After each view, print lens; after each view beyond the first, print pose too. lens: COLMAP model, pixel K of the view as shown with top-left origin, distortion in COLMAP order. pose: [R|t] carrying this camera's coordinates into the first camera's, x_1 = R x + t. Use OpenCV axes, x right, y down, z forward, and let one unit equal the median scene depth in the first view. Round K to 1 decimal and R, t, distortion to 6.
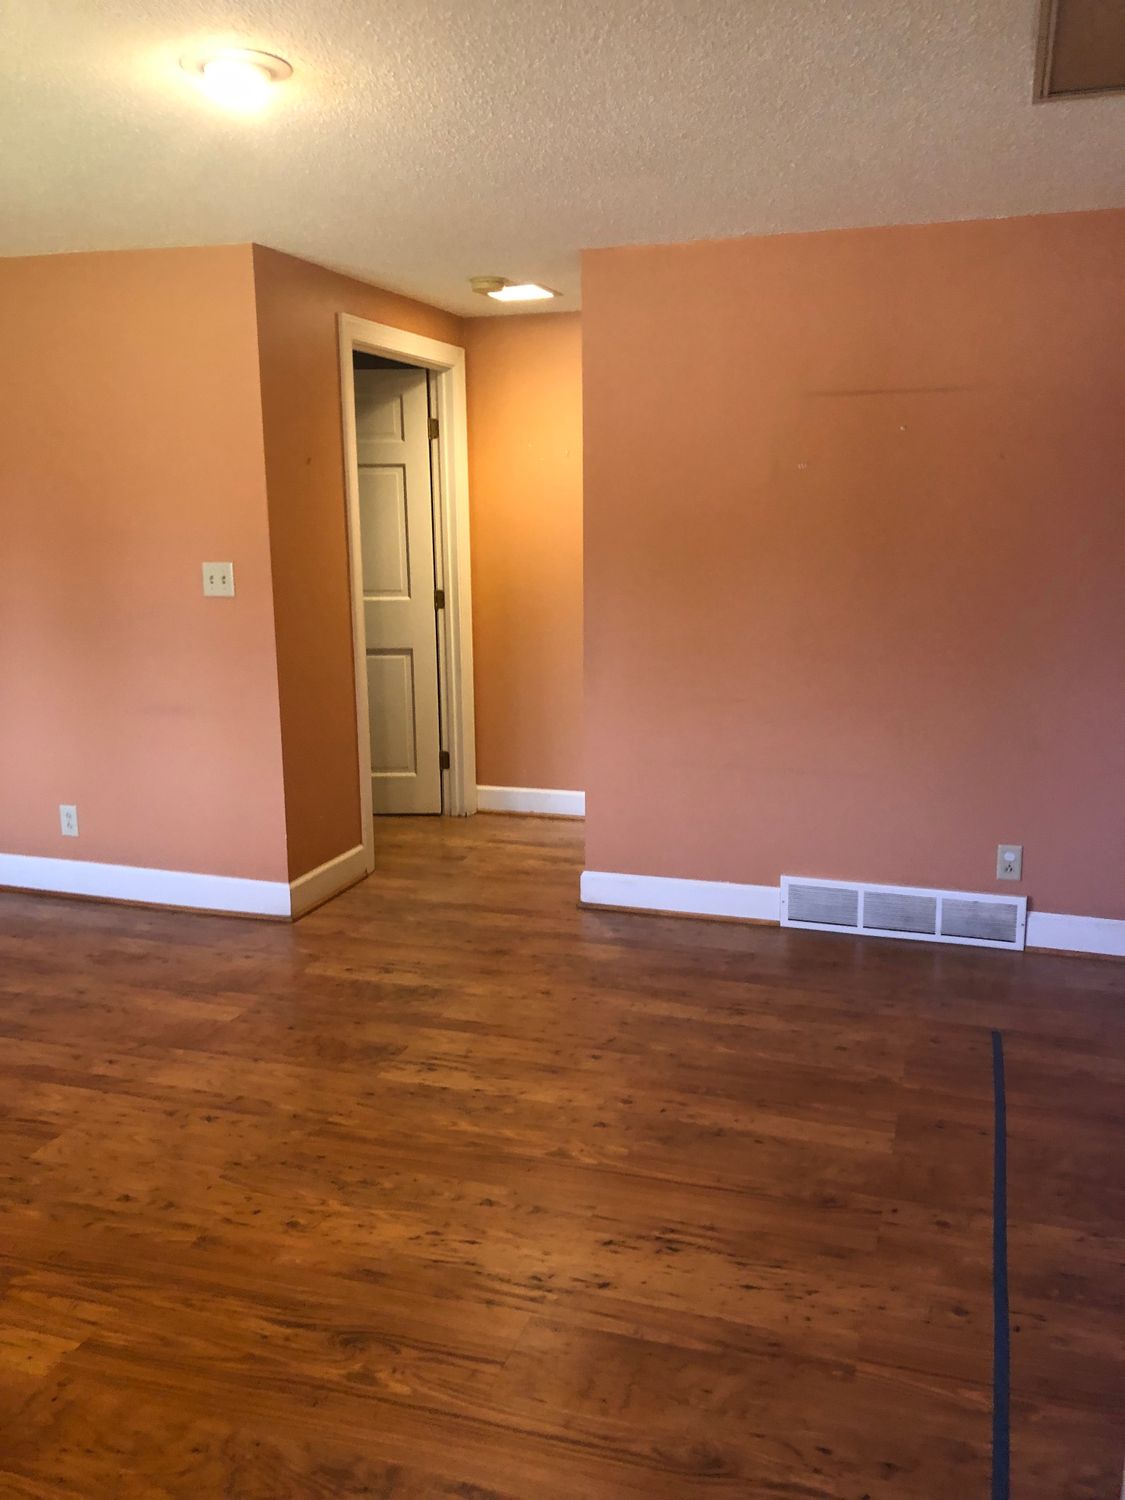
lens RADIAL K [[1235.0, 0, 562.5], [0, 1235.0, 750.0], [0, 0, 1]] dist [0.000859, 0.000101]
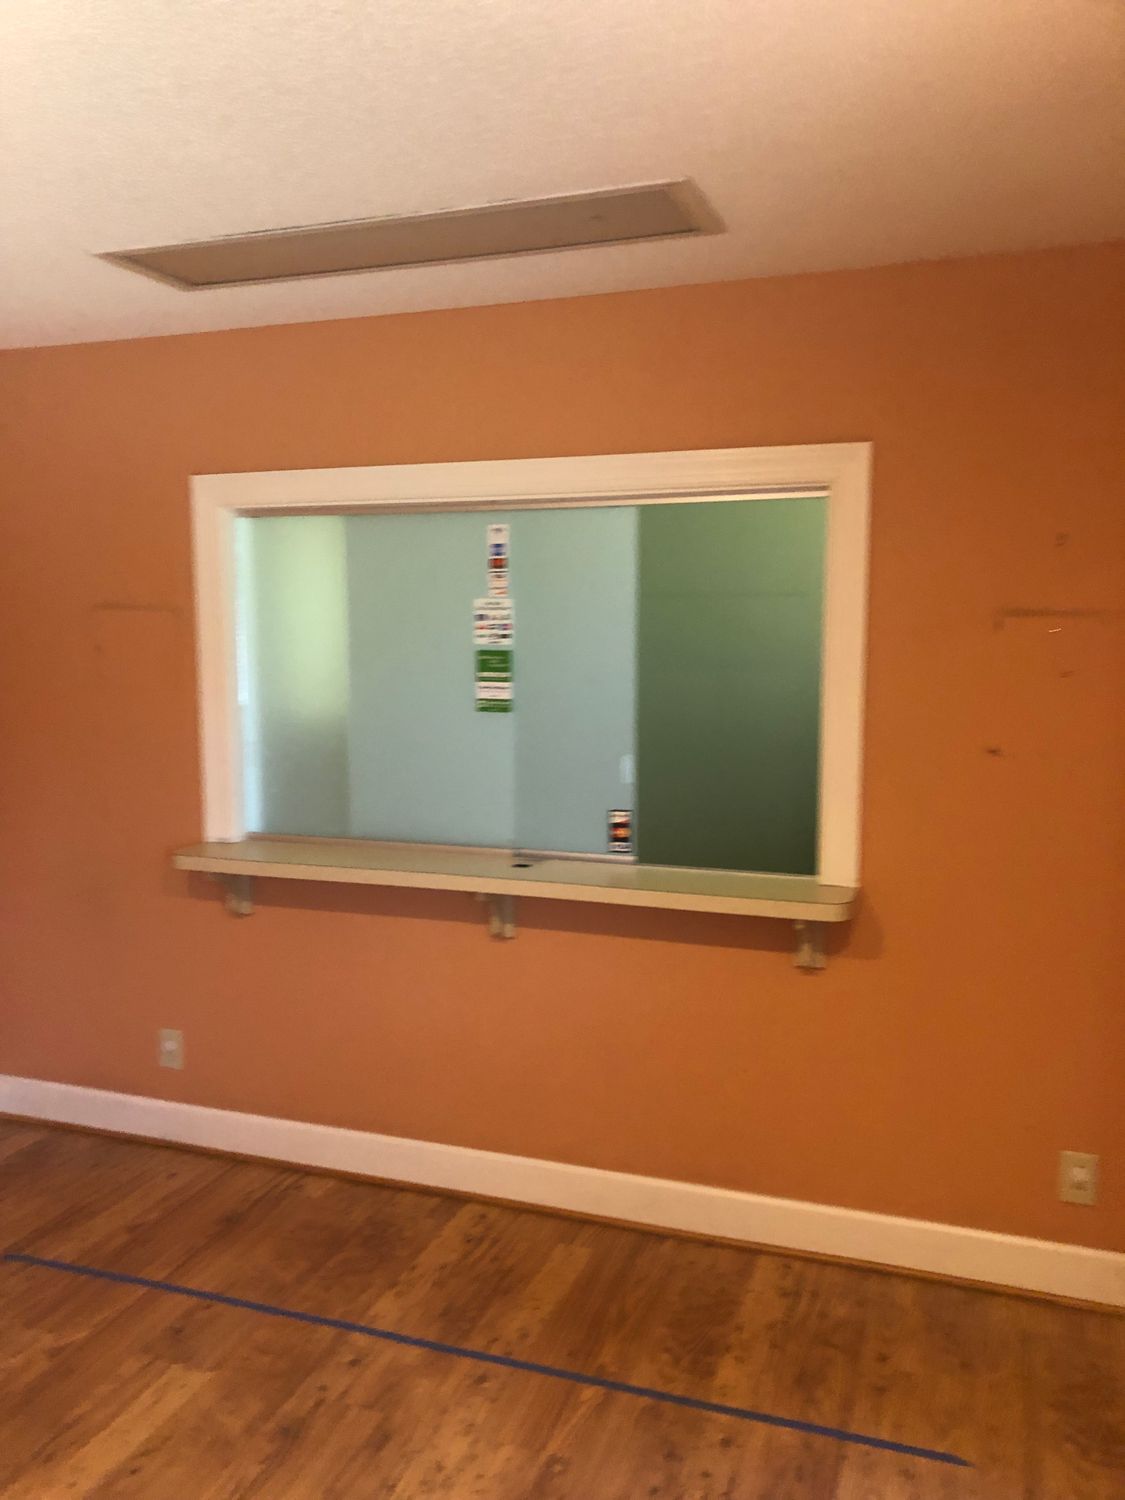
lens RADIAL K [[1214.5, 0, 562.5], [0, 1214.5, 750.0], [0, 0, 1]] dist [0.000077, -0.003520]
pose [[0.010240, -0.107467, 0.994156, -0.654379], [0.199683, 0.974403, 0.103275, -0.187290], [-0.979807, 0.197459, 0.031437, 0.710596]]
